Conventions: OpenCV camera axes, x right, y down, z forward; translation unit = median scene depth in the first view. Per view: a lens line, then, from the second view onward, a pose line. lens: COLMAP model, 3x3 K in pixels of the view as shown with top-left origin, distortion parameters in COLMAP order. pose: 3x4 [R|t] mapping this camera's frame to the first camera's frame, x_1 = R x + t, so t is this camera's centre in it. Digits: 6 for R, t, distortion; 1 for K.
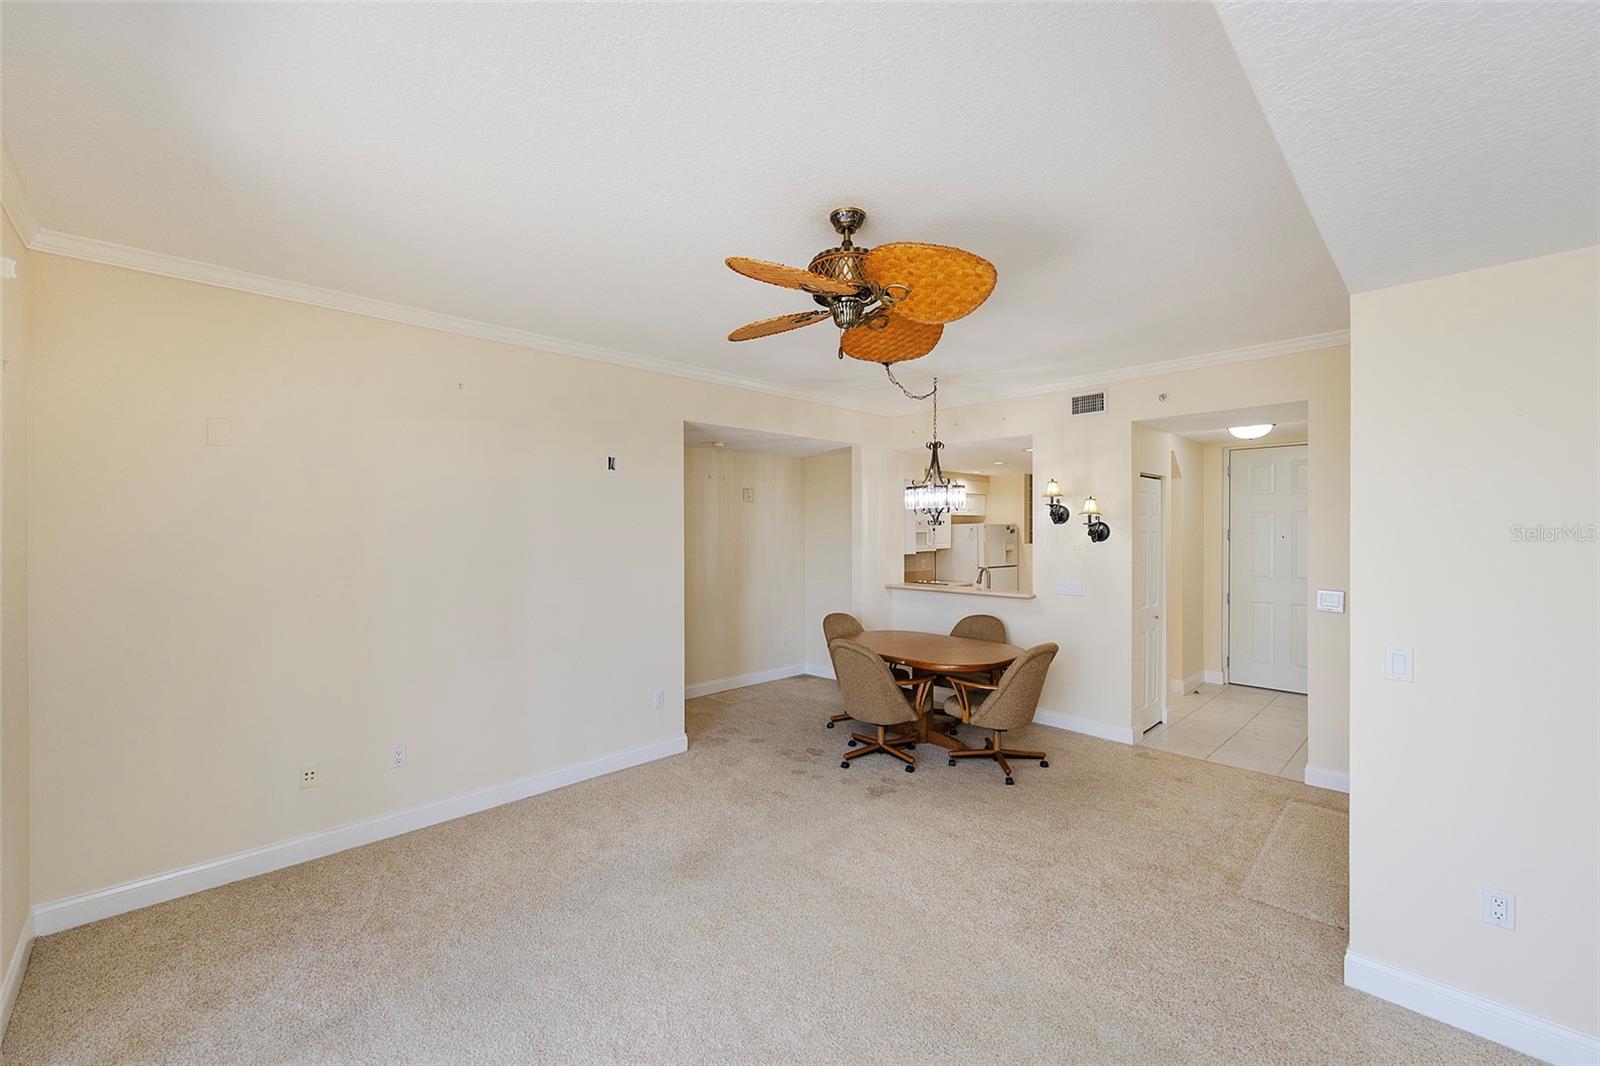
lens RADIAL K [[650.3, 0, 809.4], [0, 650.3, 530.9], [0, 0, 1]] dist [0.007611, 0.000093]
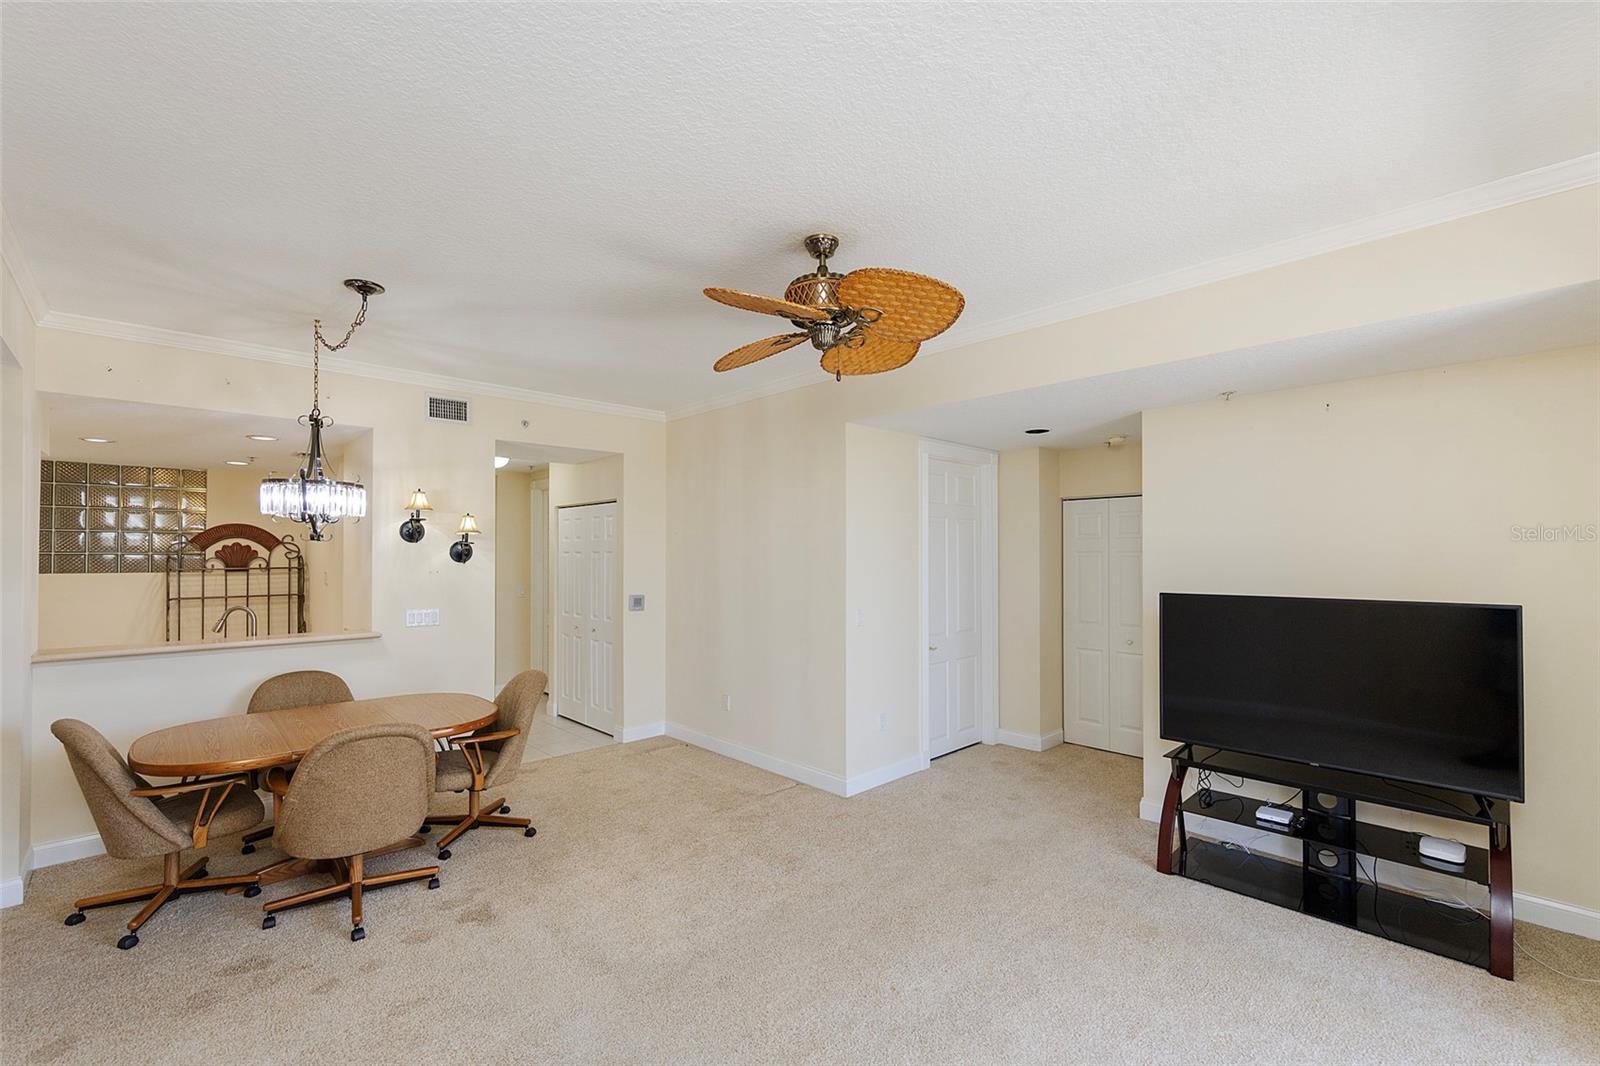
lens RADIAL K [[684.3, 0, 798.8], [0, 684.3, 547.8], [0, 0, 1]] dist [0.002215, 0.000172]
pose [[0.020719, 0.012019, 0.999713, -0.494355], [0.003152, 0.999922, -0.012086, 0.008172], [-0.999780, 0.003402, 0.020680, 0.492164]]
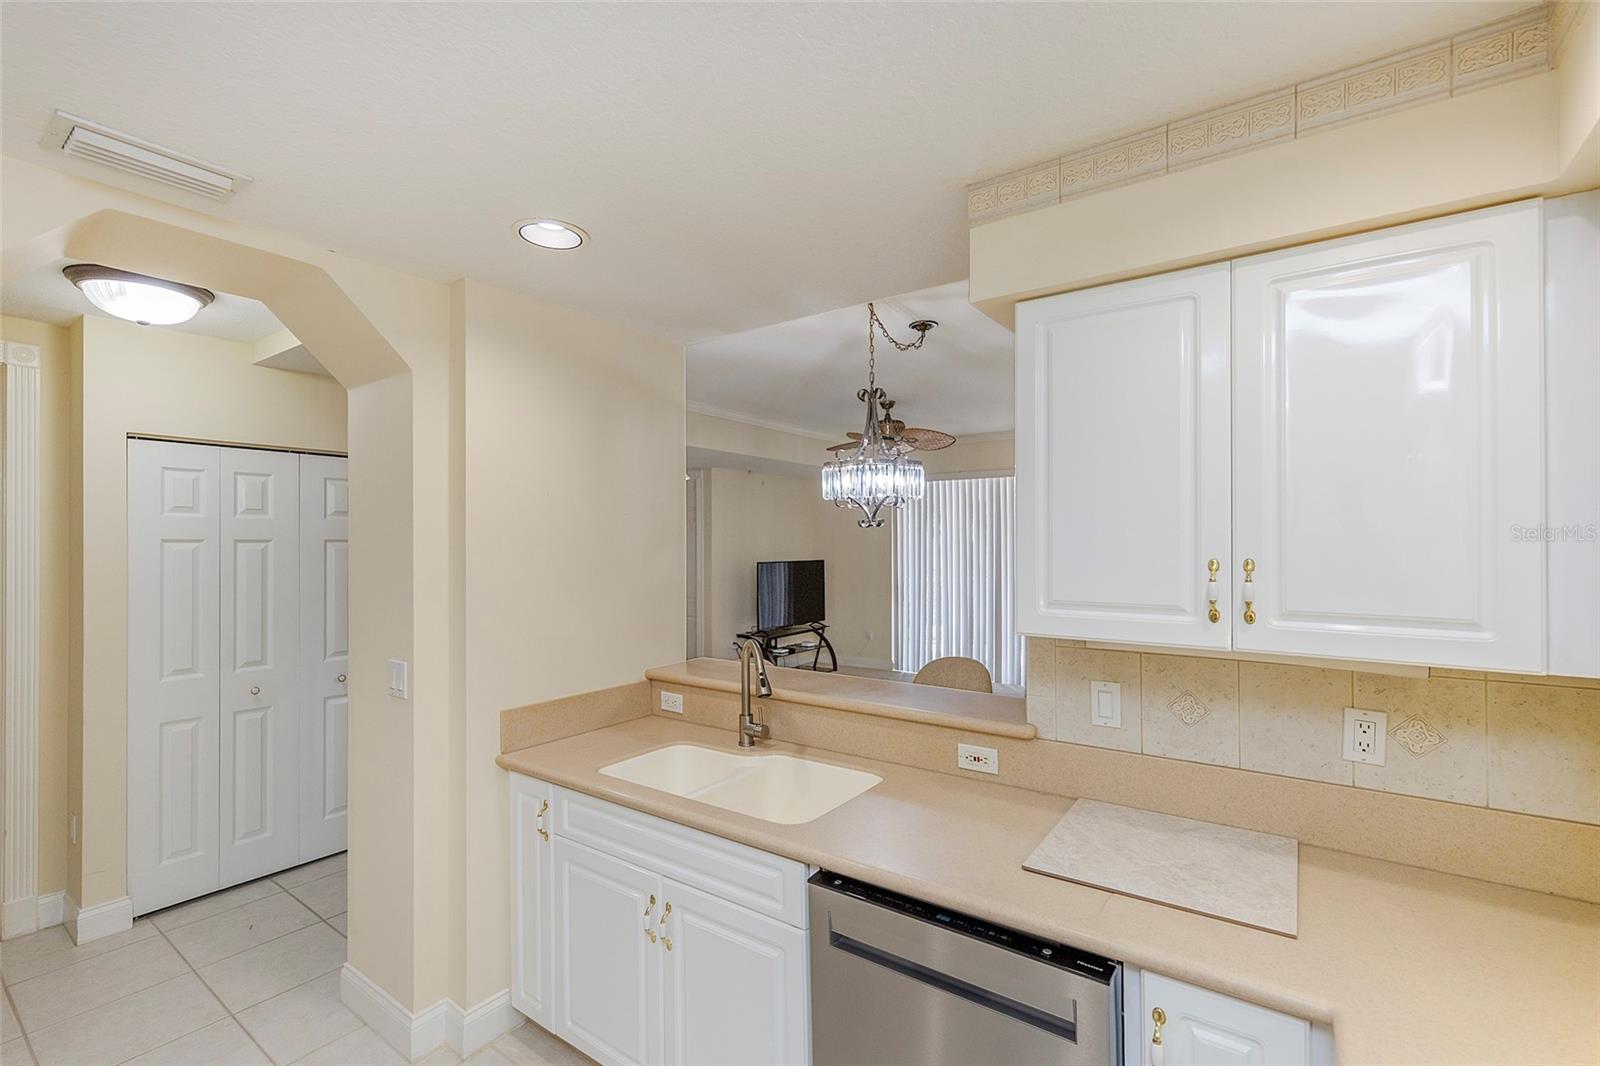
lens RADIAL K [[673.0, 0, 792.6], [0, 673.0, 541.0], [0, 0, 1]] dist [0.010521, 0.000201]
pose [[-0.983033, 0.004301, -0.183381, 0.363148], [0.005052, 0.999981, -0.003632, 0.005205], [0.183361, -0.004497, -0.983035, 1.608306]]
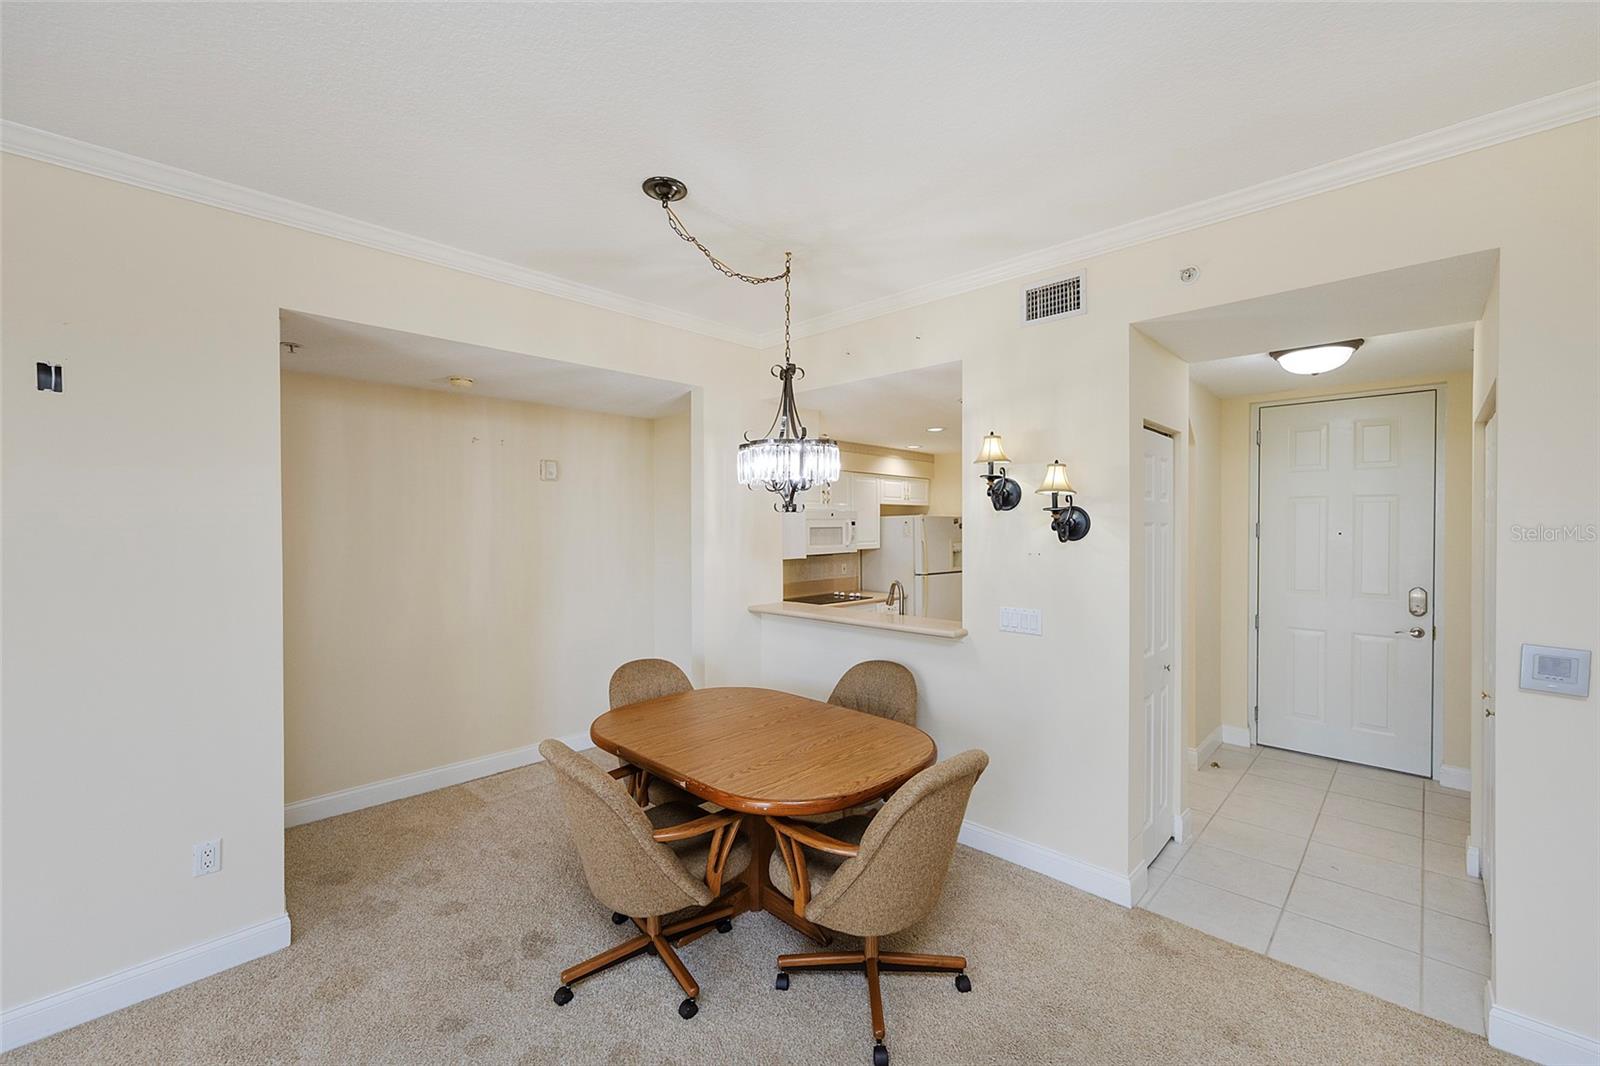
lens RADIAL K [[650.3, 0, 809.4], [0, 650.3, 530.9], [0, 0, 1]] dist [0.007611, 0.000093]
pose [[0.999519, -0.000558, 0.030996, 0.193653], [0.000381, 0.999984, 0.005700, 0.004068], [-0.030998, -0.005686, 0.999503, 0.428842]]
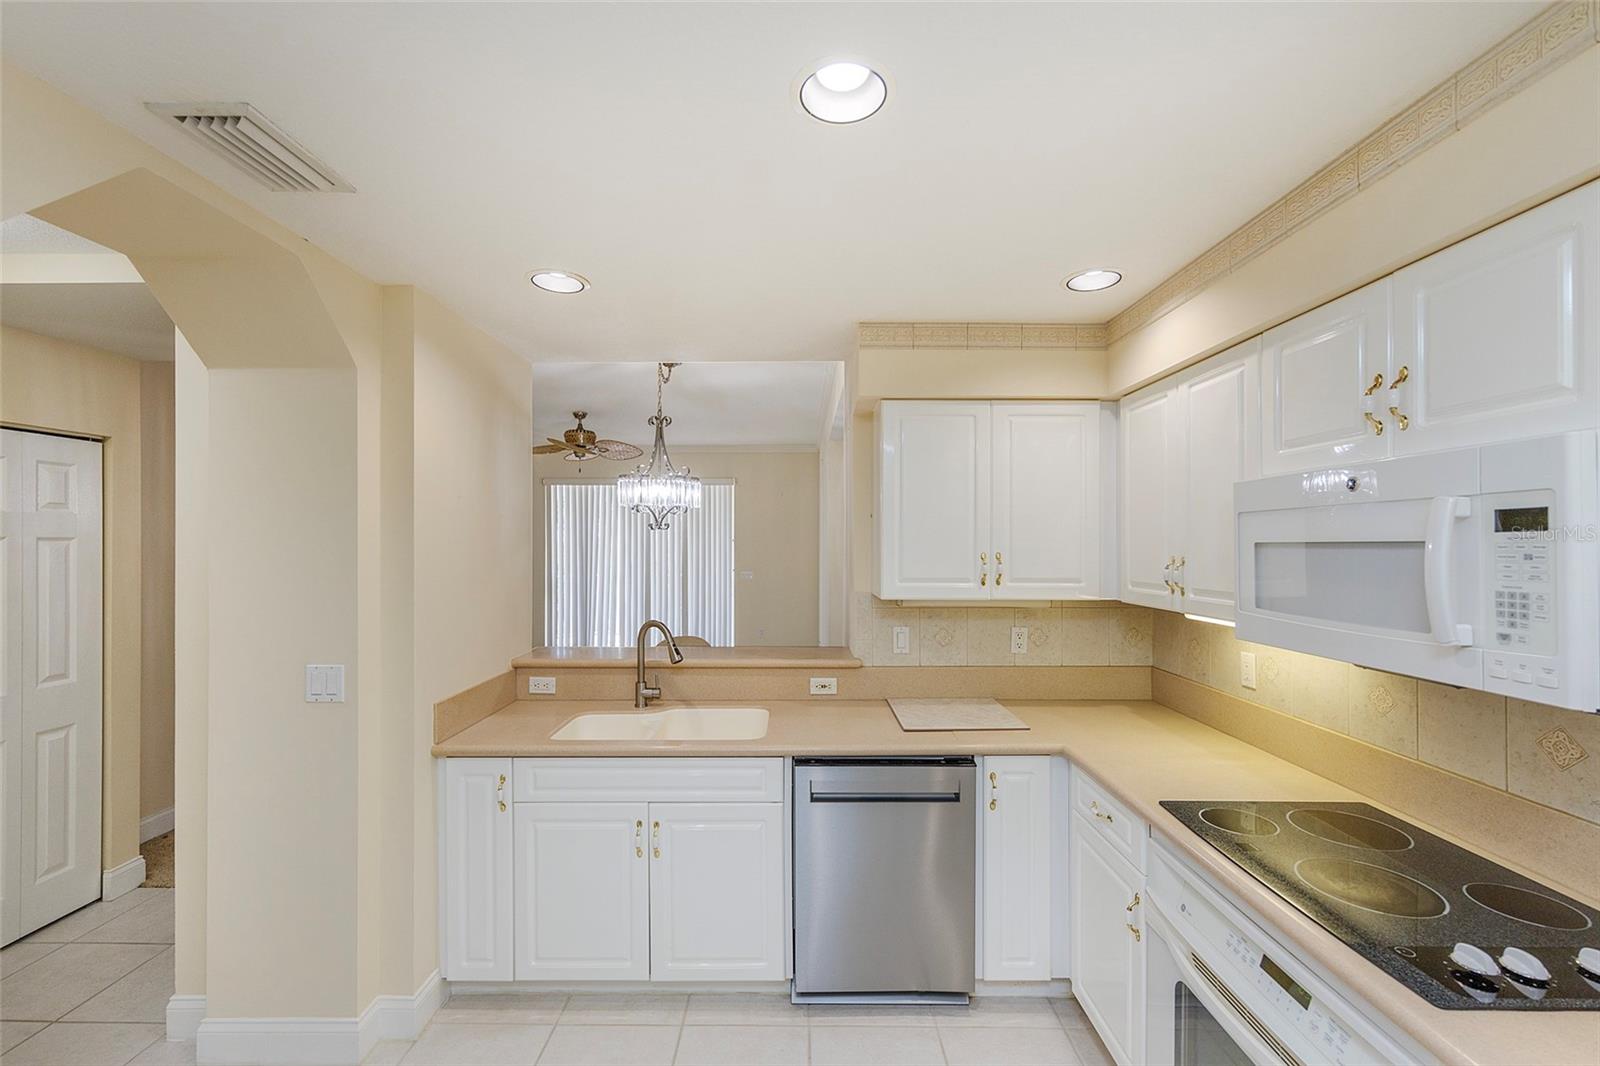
lens RADIAL K [[636.9, 0, 784.1], [0, 636.9, 543.3], [0, 0, 1]] dist [0.017425, 0.000092]
pose [[-0.713105, 0.002020, -0.701054, 0.610813], [0.000776, 0.999998, 0.002093, 0.003652], [0.701057, 0.000948, -0.713105, 1.618570]]
